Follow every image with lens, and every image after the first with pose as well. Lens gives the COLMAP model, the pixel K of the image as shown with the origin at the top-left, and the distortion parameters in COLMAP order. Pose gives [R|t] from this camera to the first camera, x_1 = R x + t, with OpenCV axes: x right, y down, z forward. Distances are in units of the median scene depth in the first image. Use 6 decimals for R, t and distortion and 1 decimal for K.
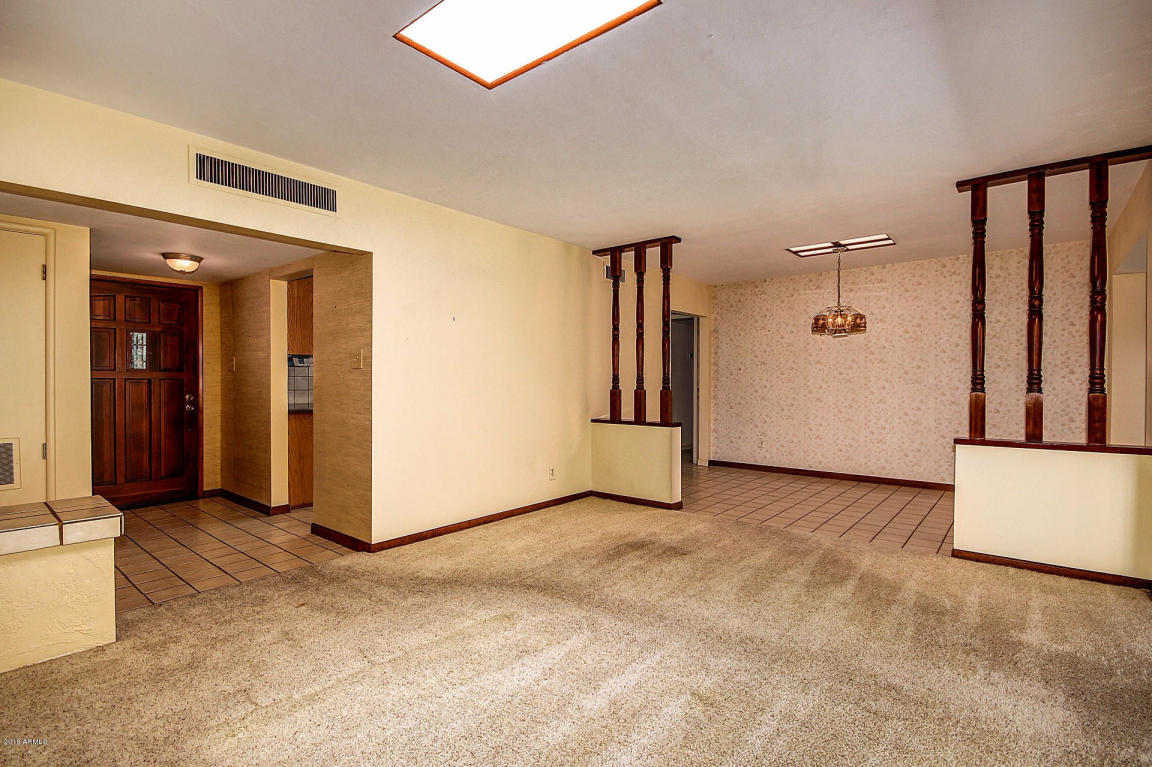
lens RADIAL K [[540.7, 0, 579.6], [0, 540.7, 379.9], [0, 0, 1]] dist [0.002110, 0.000102]
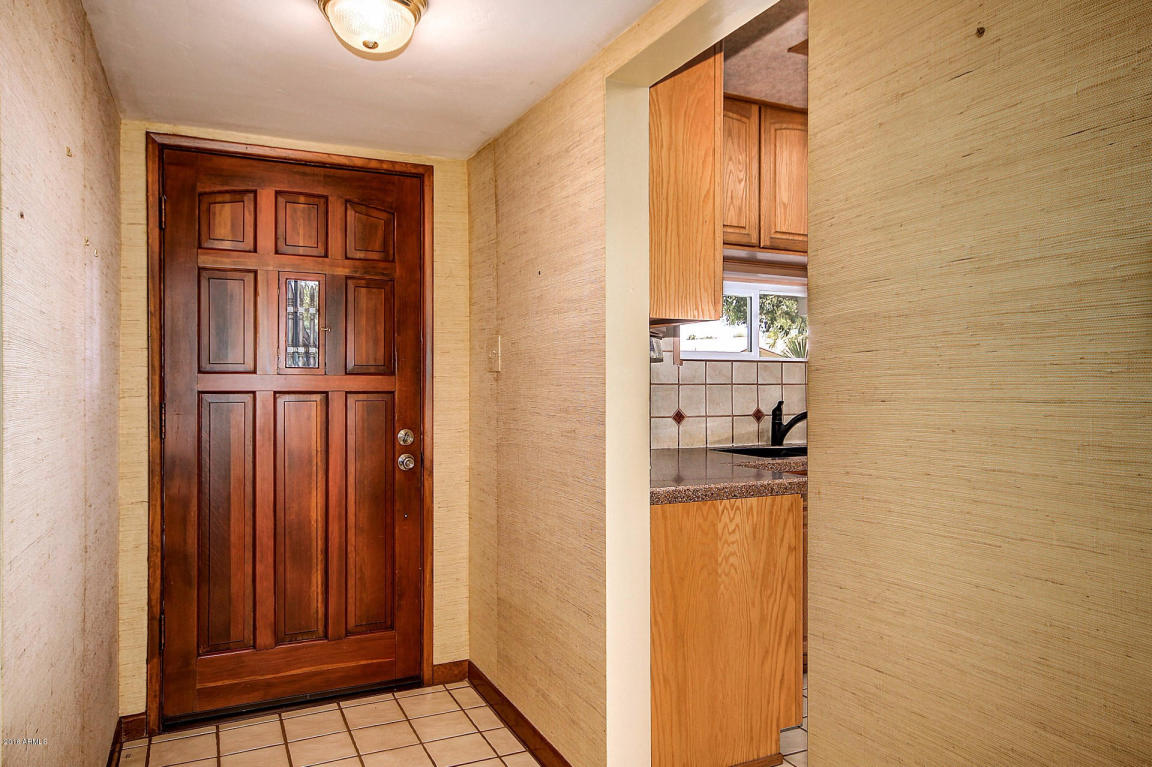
lens RADIAL K [[763.3, 0, 576.0], [0, 763.3, 383.5], [0, 0, 1]] dist [0.000047, 0.000263]
pose [[0.904114, -0.002127, -0.427286, -0.363437], [-0.000115, 0.999986, -0.005220, -0.005041], [0.427291, 0.004769, 0.904102, 0.541895]]
